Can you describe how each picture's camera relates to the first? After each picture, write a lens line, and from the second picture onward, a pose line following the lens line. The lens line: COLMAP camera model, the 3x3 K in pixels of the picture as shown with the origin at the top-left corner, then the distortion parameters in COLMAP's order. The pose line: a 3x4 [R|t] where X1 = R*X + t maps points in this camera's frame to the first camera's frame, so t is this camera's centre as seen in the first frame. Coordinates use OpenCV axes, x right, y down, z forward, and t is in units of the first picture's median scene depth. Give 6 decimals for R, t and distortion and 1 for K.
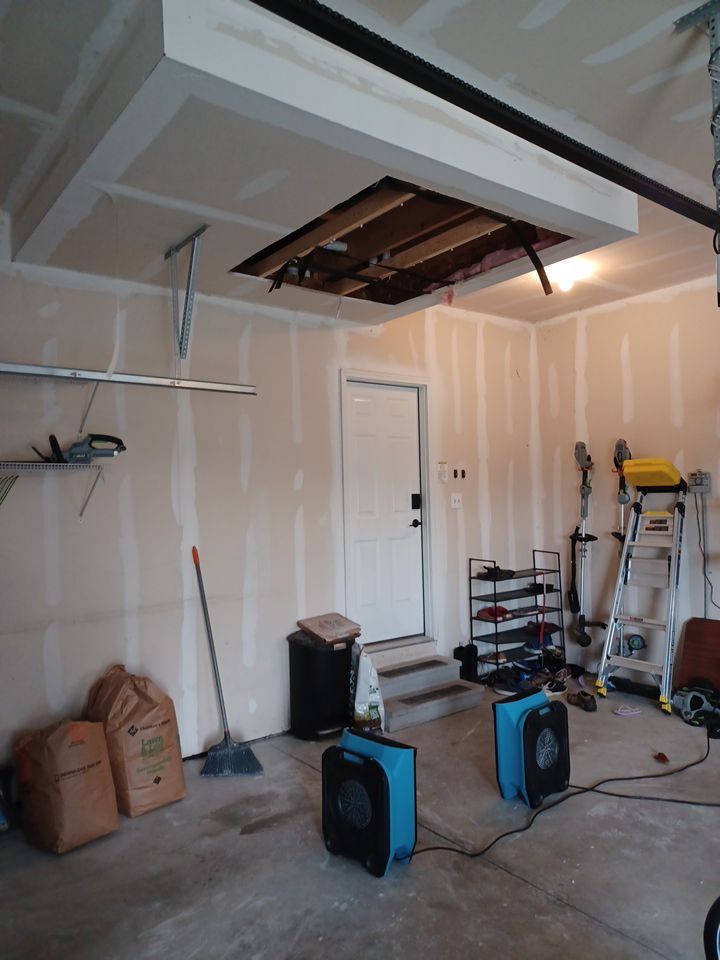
lens RADIAL K [[695.0, 0, 347.6], [0, 695.0, 481.7], [0, 0, 1]] dist [0.031507, -0.004722]
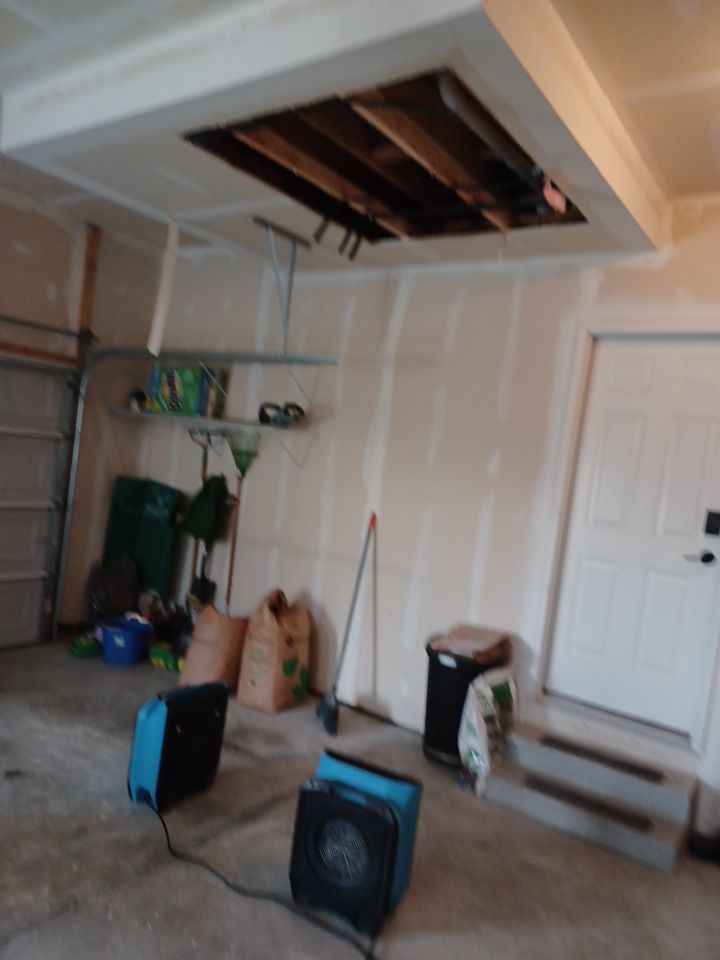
lens RADIAL K [[695.0, 0, 347.6], [0, 695.0, 481.7], [0, 0, 1]] dist [0.031507, -0.004722]
pose [[0.291585, 0.102912, -0.950993, 0.824407], [-0.101254, 0.991931, 0.076297, -0.031807], [0.951171, 0.074045, 0.299653, 0.697316]]
